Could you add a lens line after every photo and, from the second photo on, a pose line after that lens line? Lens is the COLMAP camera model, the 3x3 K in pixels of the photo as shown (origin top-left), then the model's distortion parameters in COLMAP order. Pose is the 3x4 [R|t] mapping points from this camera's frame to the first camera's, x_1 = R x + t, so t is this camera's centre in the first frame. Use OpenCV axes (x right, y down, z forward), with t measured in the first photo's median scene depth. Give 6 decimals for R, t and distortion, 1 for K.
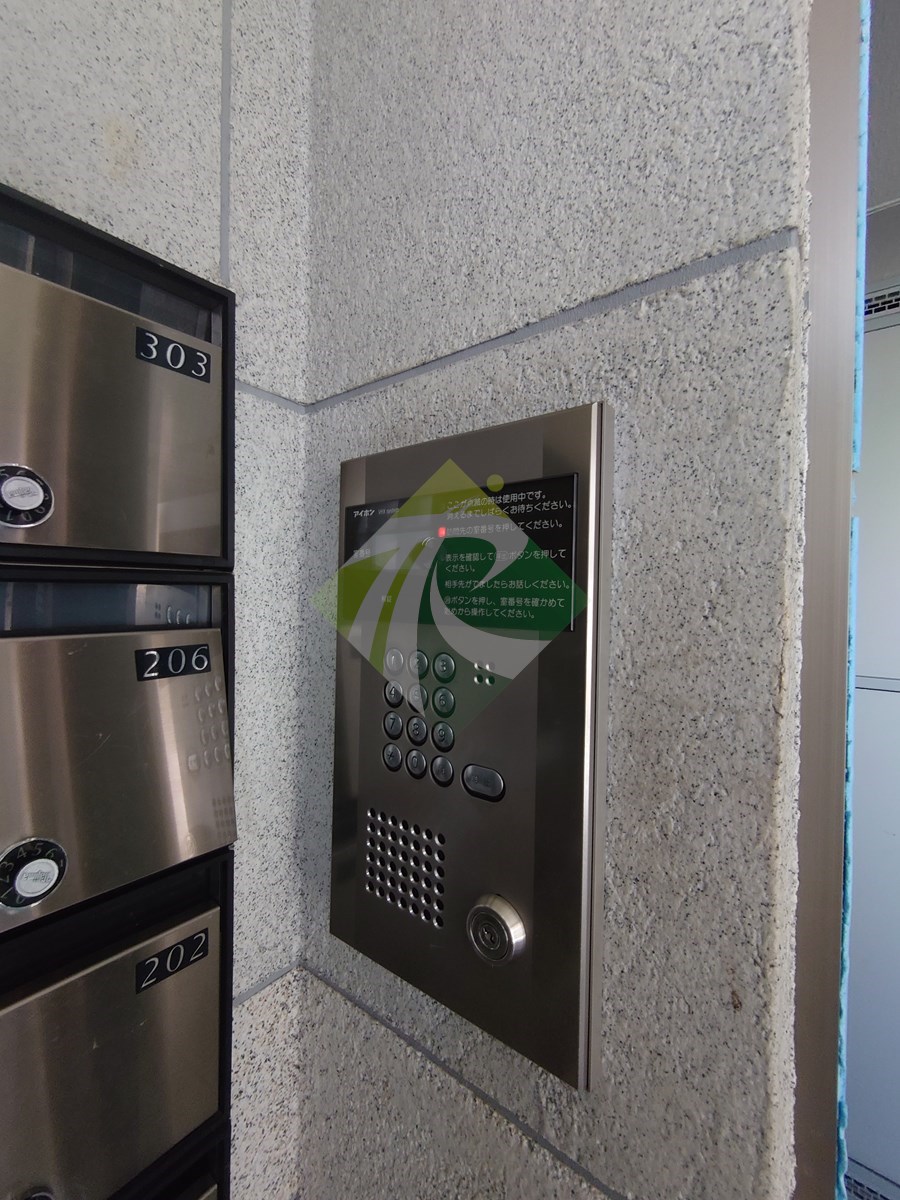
lens RADIAL K [[518.8, 0, 449.0], [0, 518.8, 603.1], [0, 0, 1]] dist [0.001920, -0.000463]
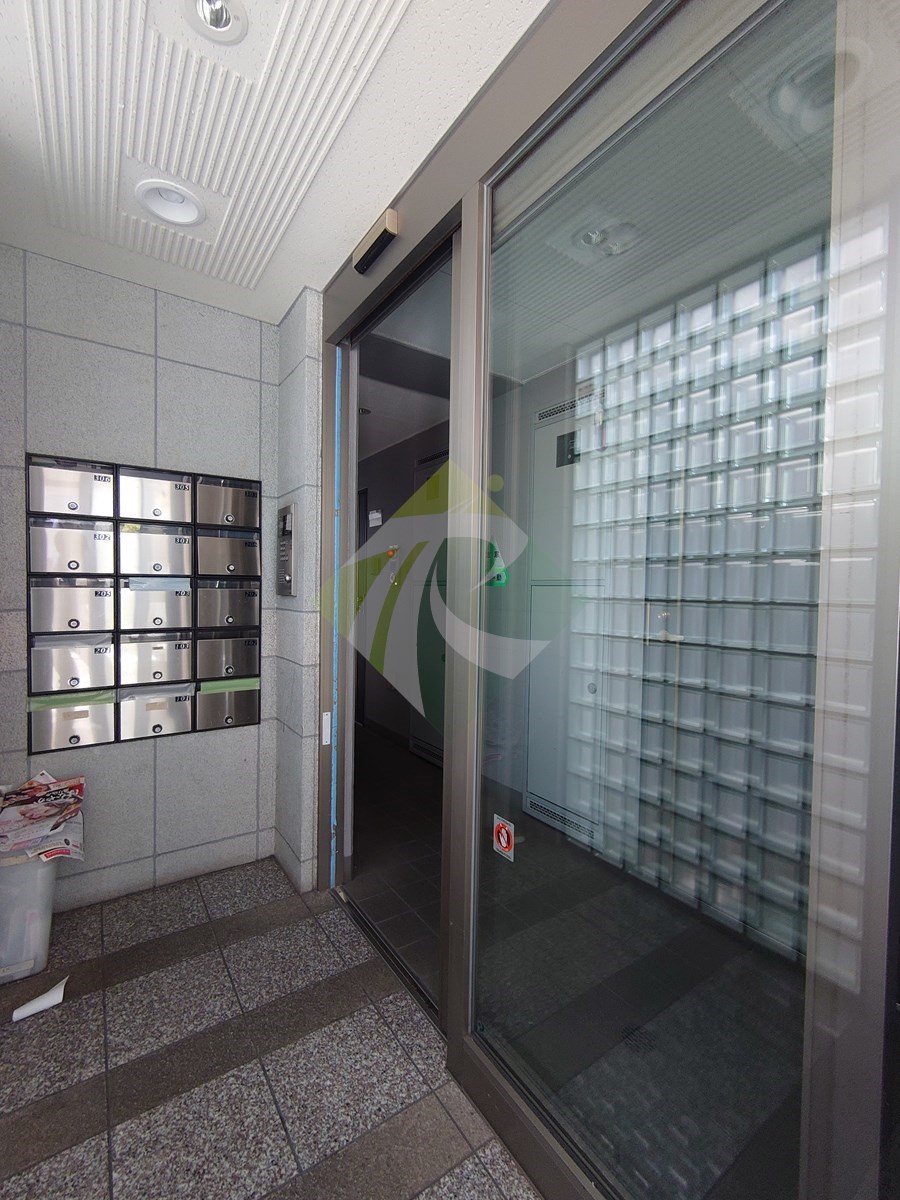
lens RADIAL K [[518.8, 0, 449.0], [0, 518.8, 603.1], [0, 0, 1]] dist [0.001920, -0.000463]
pose [[0.955074, 0.015135, -0.295979, 3.179218], [-0.009991, 0.999772, 0.018884, 0.600272], [0.296198, -0.015079, 0.955008, -3.753894]]
